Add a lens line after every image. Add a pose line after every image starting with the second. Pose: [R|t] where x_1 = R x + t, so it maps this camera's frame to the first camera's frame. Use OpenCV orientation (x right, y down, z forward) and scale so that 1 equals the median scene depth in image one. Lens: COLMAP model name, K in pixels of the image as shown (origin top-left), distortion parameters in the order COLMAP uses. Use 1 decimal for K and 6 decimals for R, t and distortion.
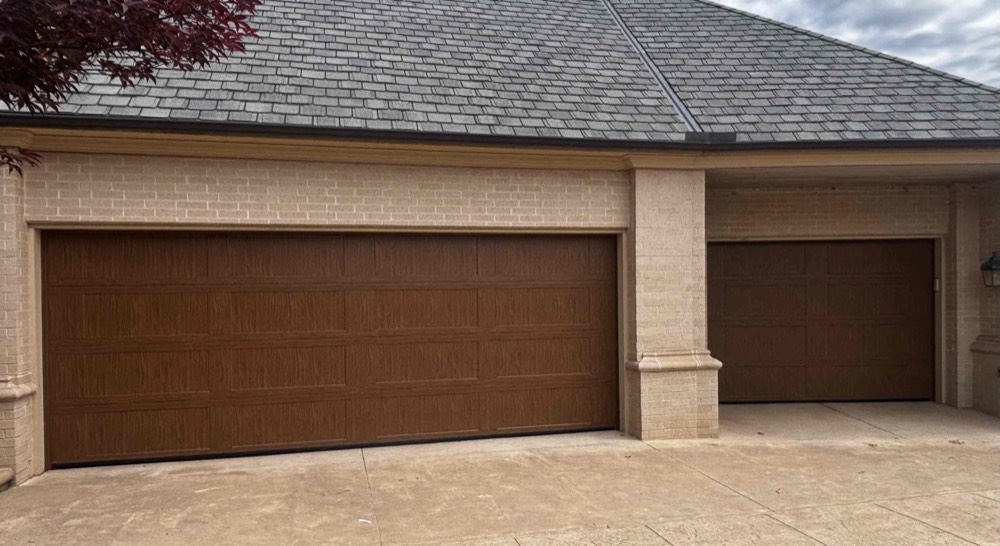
lens RADIAL K [[669.9, 0, 503.1], [0, 669.9, 294.4], [0, 0, 1]] dist [0.053720, -0.086572]
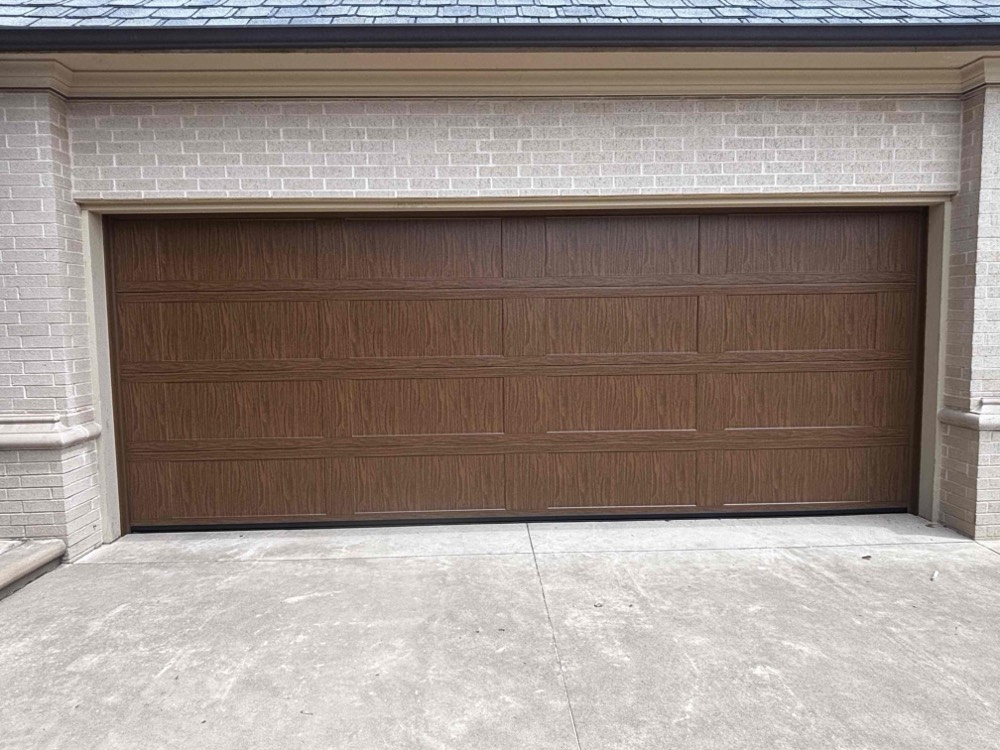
lens RADIAL K [[749.3, 0, 500.0], [0, 749.3, 375.0], [0, 0, 1]] dist [0.004095, 0.003336]
pose [[0.974646, 0.017724, -0.223051, -0.079346], [0.000587, 0.996652, 0.081761, 0.012351], [0.223753, -0.079819, 0.971372, 0.296487]]
